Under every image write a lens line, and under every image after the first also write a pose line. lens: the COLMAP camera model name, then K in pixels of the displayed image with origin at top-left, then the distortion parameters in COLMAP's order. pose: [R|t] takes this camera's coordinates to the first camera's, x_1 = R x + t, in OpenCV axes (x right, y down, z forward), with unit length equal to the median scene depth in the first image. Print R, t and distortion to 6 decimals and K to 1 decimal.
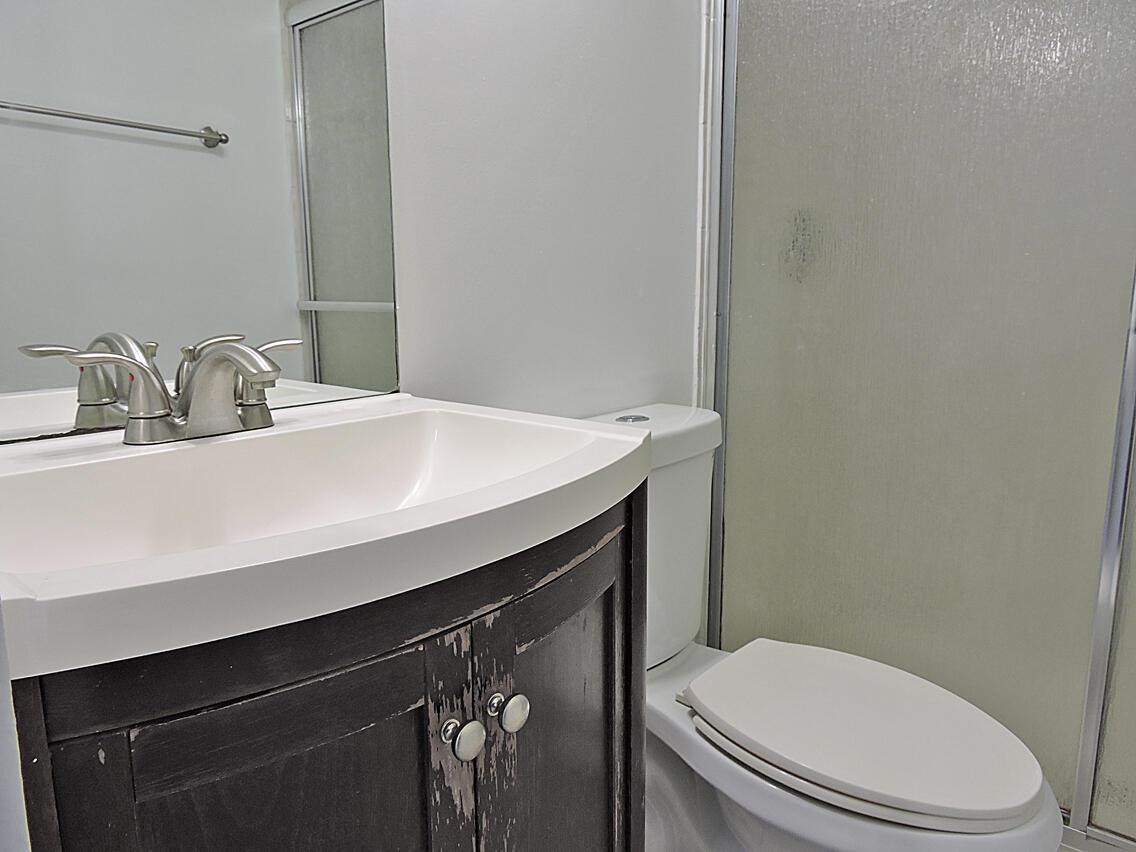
lens RADIAL K [[812.7, 0, 566.4], [0, 812.7, 429.7], [0, 0, 1]] dist [-0.001448, -0.006735]
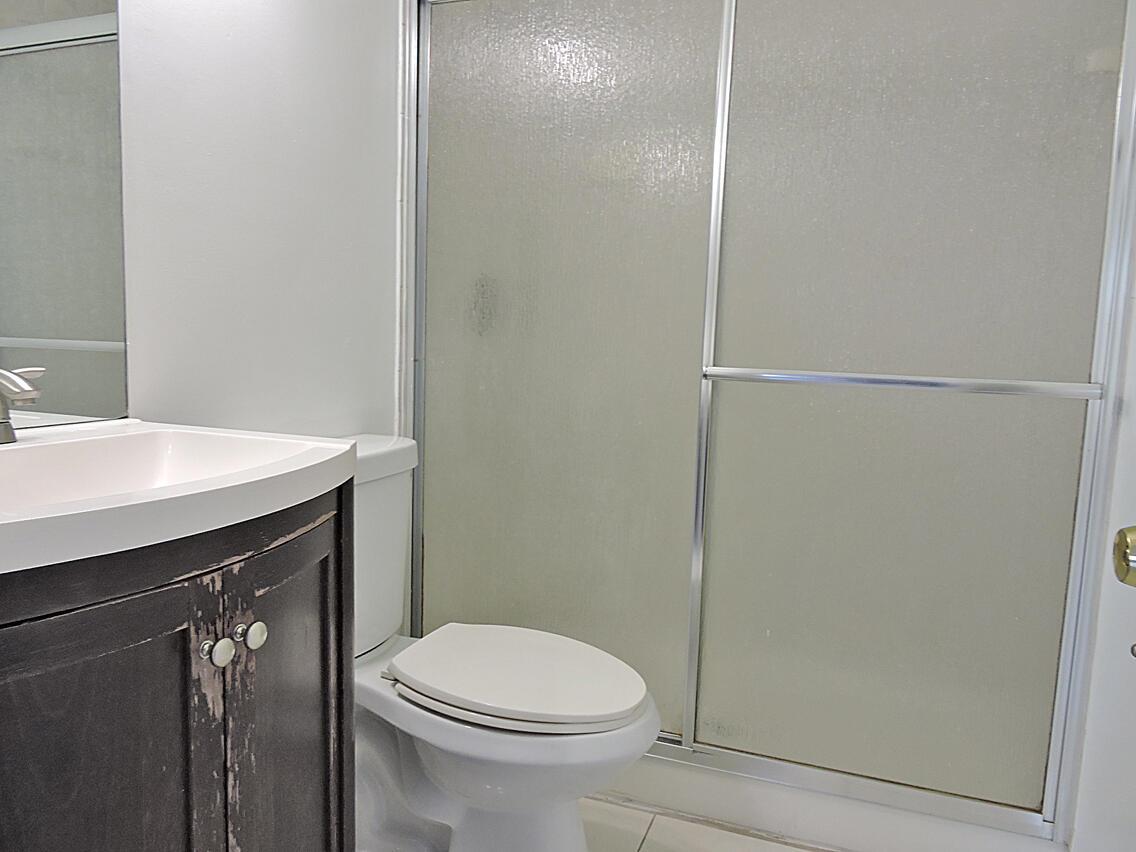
lens RADIAL K [[812.7, 0, 566.4], [0, 812.7, 429.7], [0, 0, 1]] dist [-0.001448, -0.006735]
pose [[0.938505, -0.002969, 0.345253, -0.041641], [0.024560, 0.998004, -0.058177, 0.089393], [-0.344391, 0.063079, 0.936705, -0.468395]]
